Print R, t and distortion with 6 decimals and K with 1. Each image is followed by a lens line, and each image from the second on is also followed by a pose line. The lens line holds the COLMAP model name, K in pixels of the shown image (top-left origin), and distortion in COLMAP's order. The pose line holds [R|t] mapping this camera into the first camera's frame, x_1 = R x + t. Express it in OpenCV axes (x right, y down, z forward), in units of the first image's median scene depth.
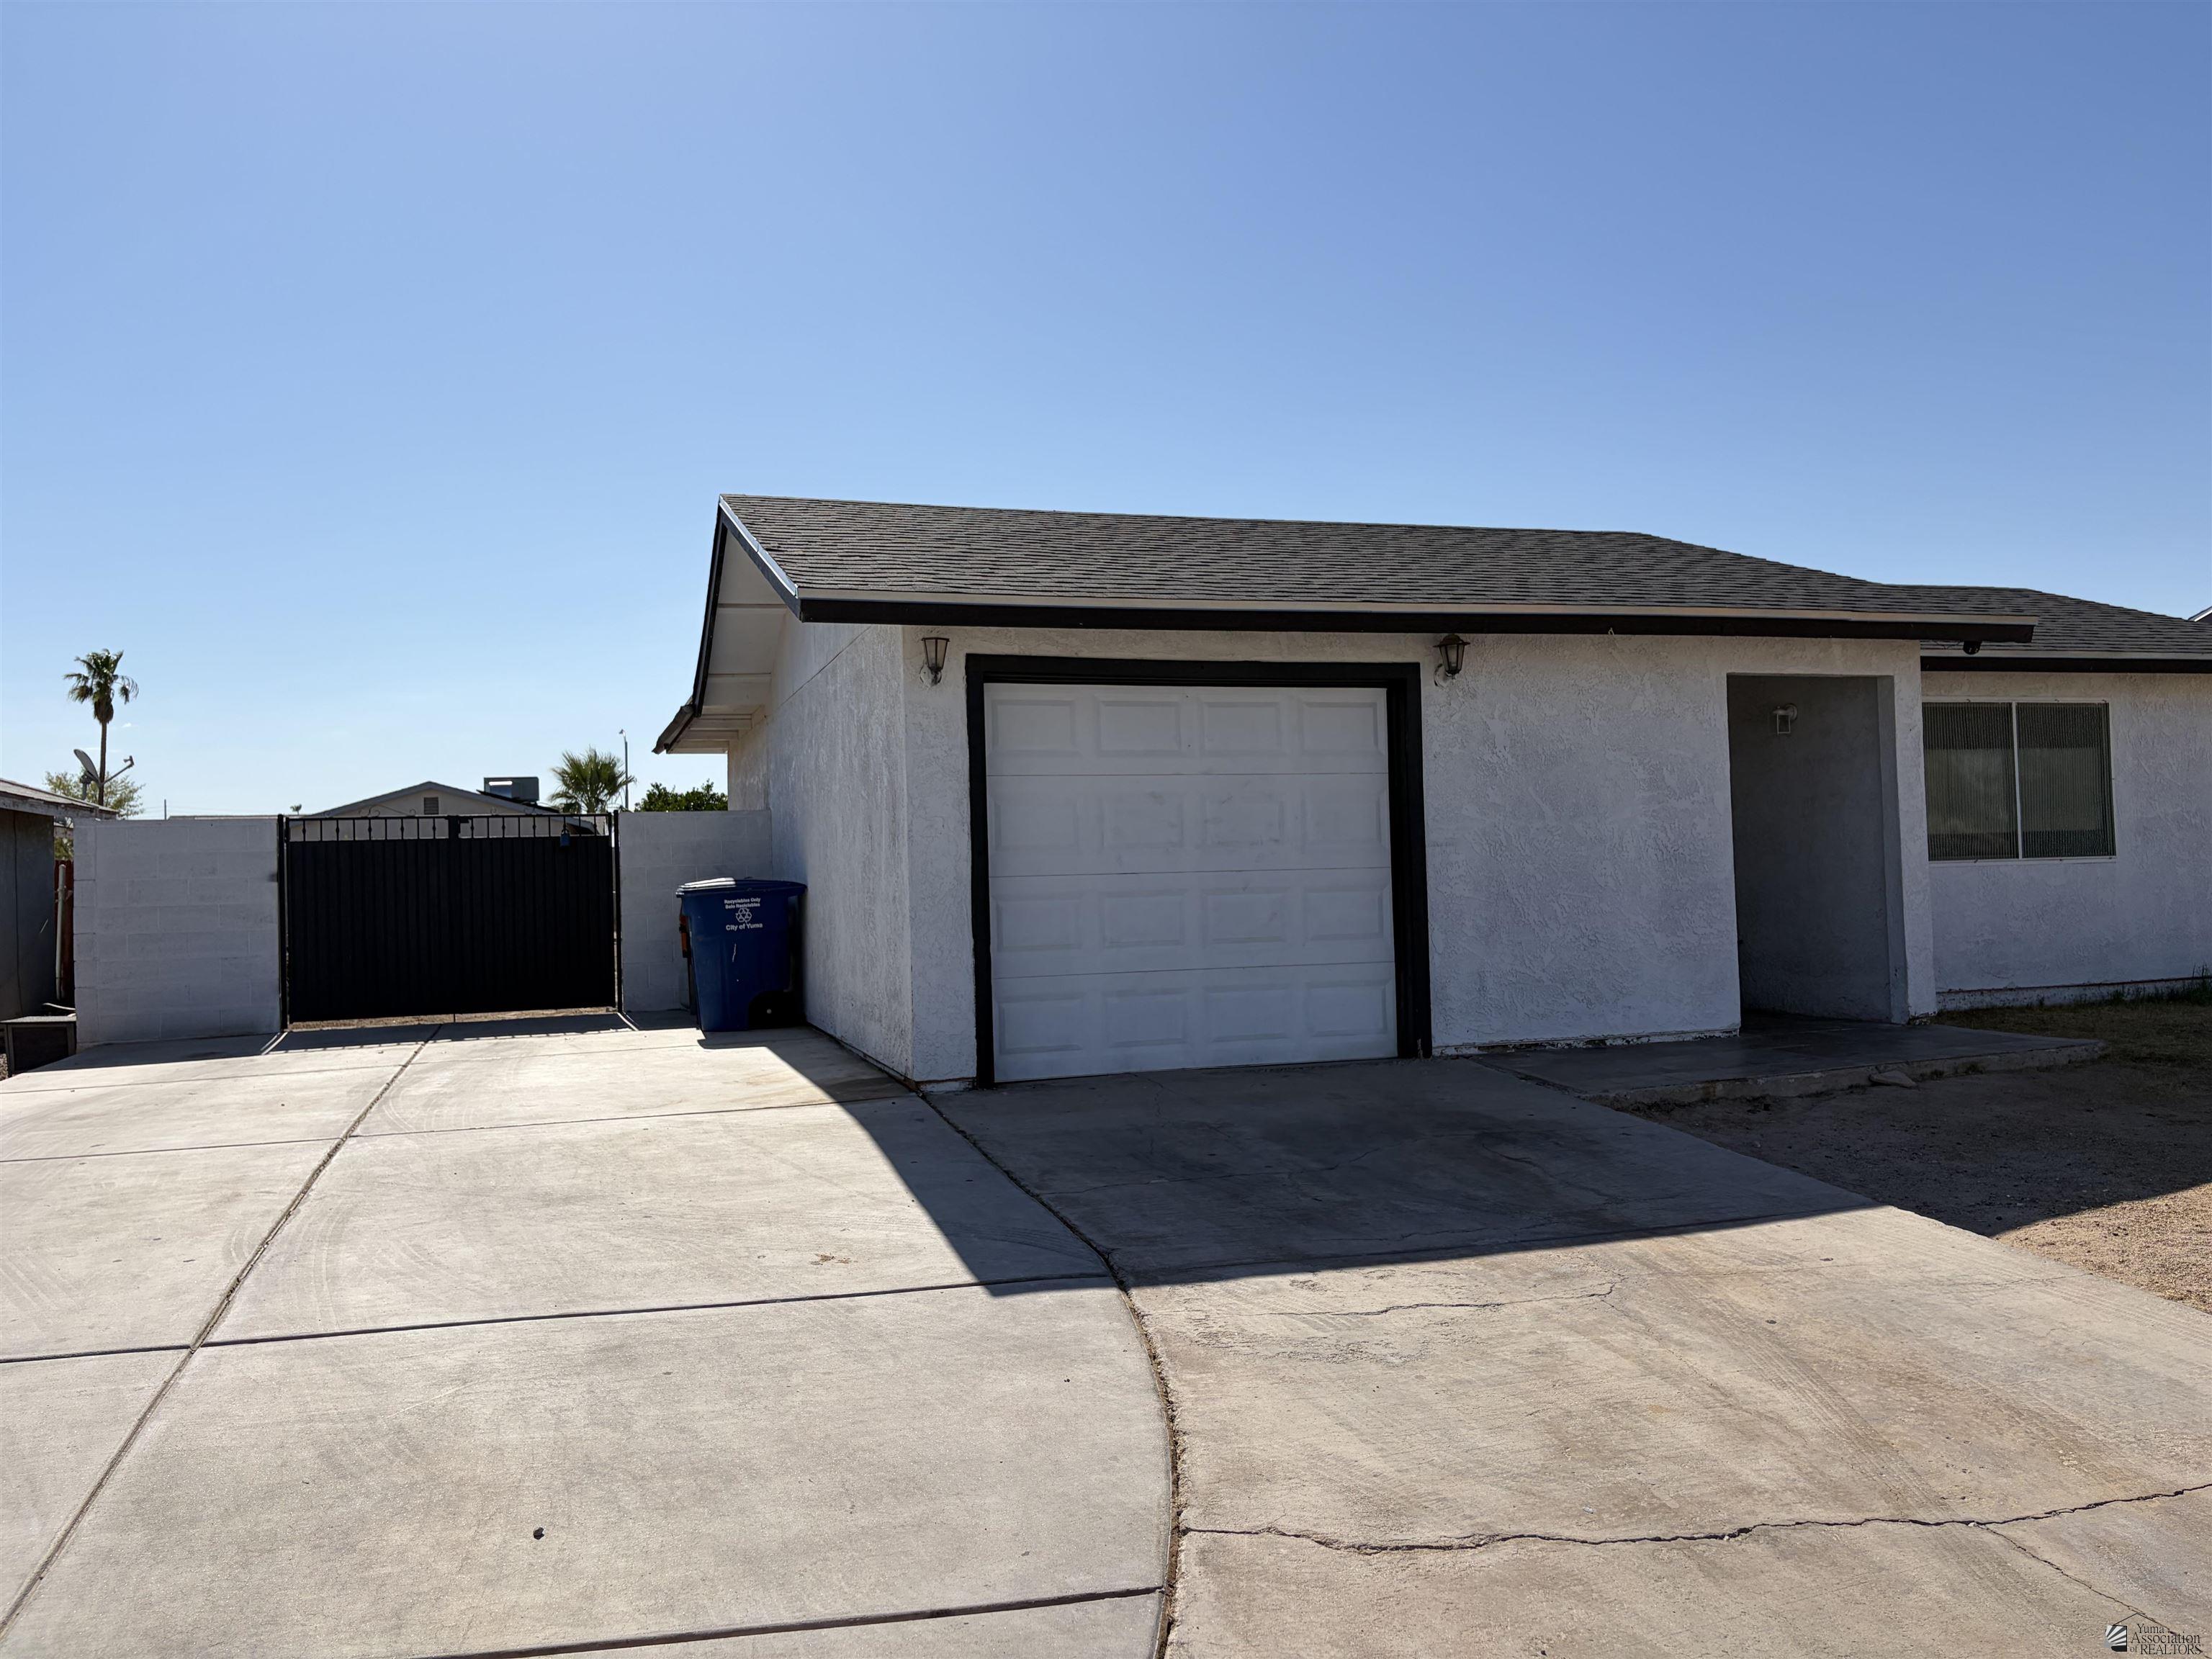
lens RADIAL K [[1679.4, 0, 1086.3], [0, 1679.4, 824.0], [0, 0, 1]] dist [0.066289, -0.071149]
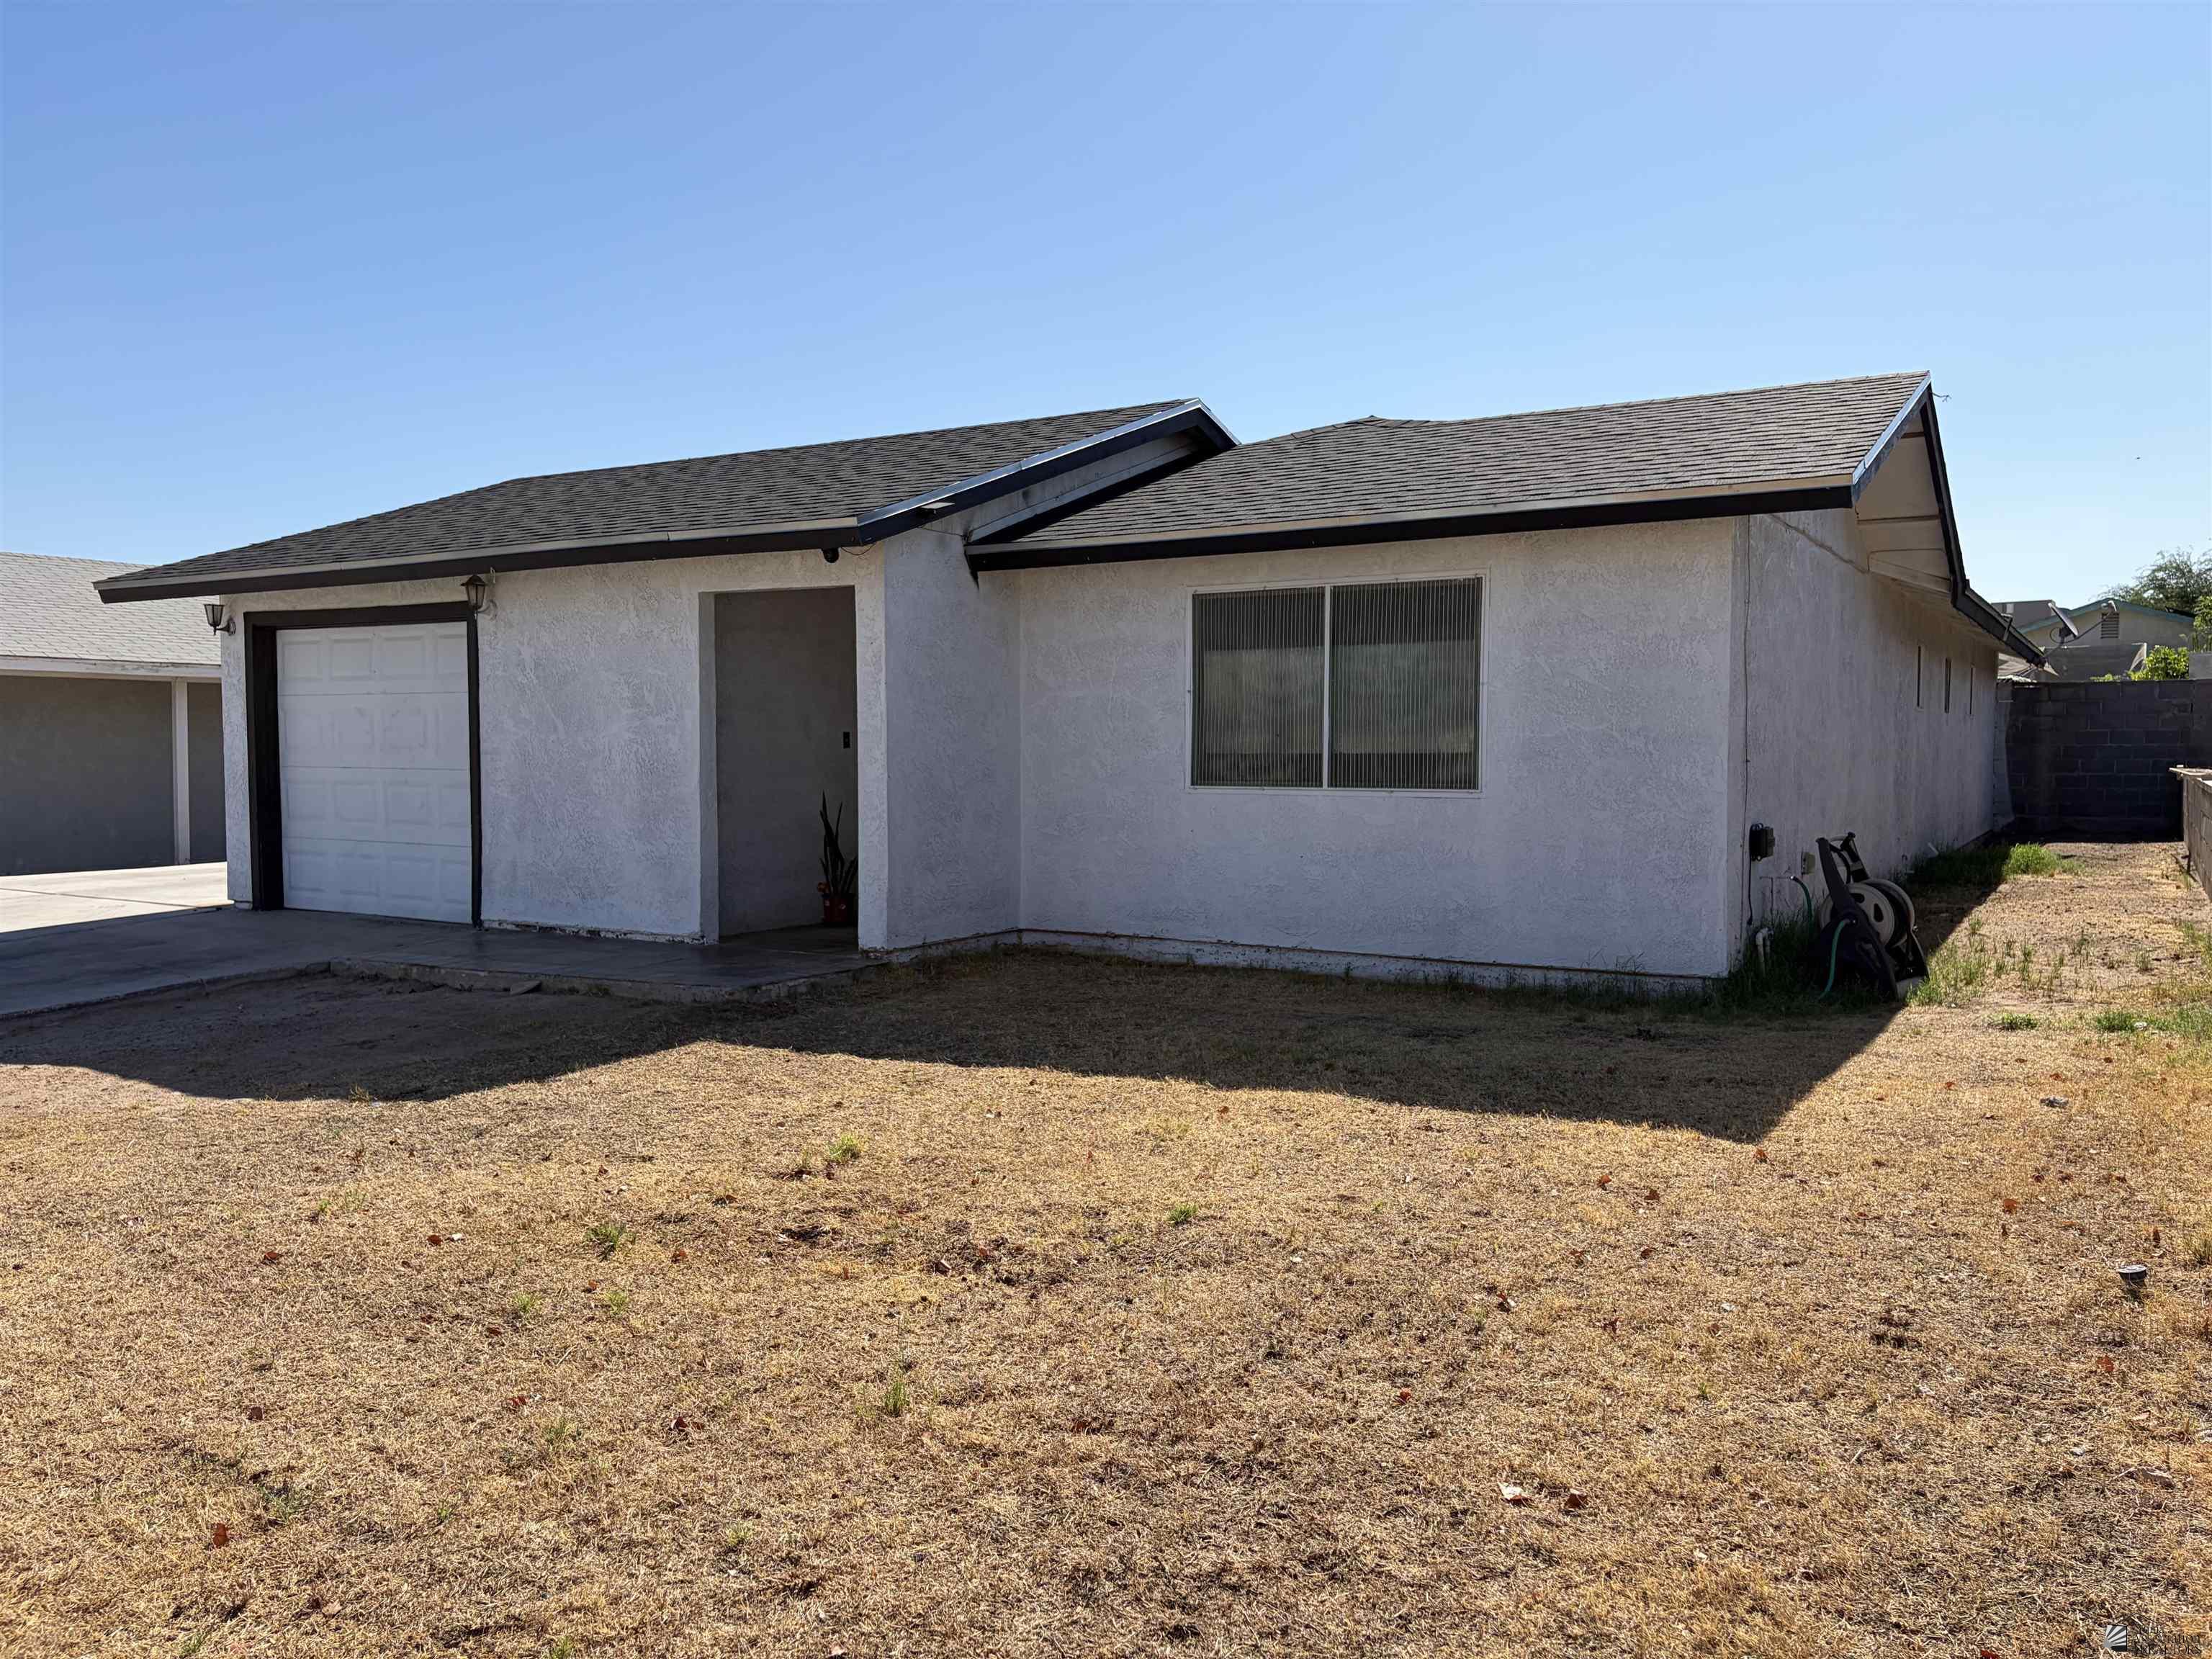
lens RADIAL K [[1679.4, 0, 1103.8], [0, 1679.4, 820.7], [0, 0, 1]] dist [0.066289, -0.071149]
pose [[0.650474, 0.062517, -0.756951, 1.360488], [0.004401, 0.996280, 0.086065, -0.040006], [0.759516, -0.059314, 0.647779, 0.533327]]
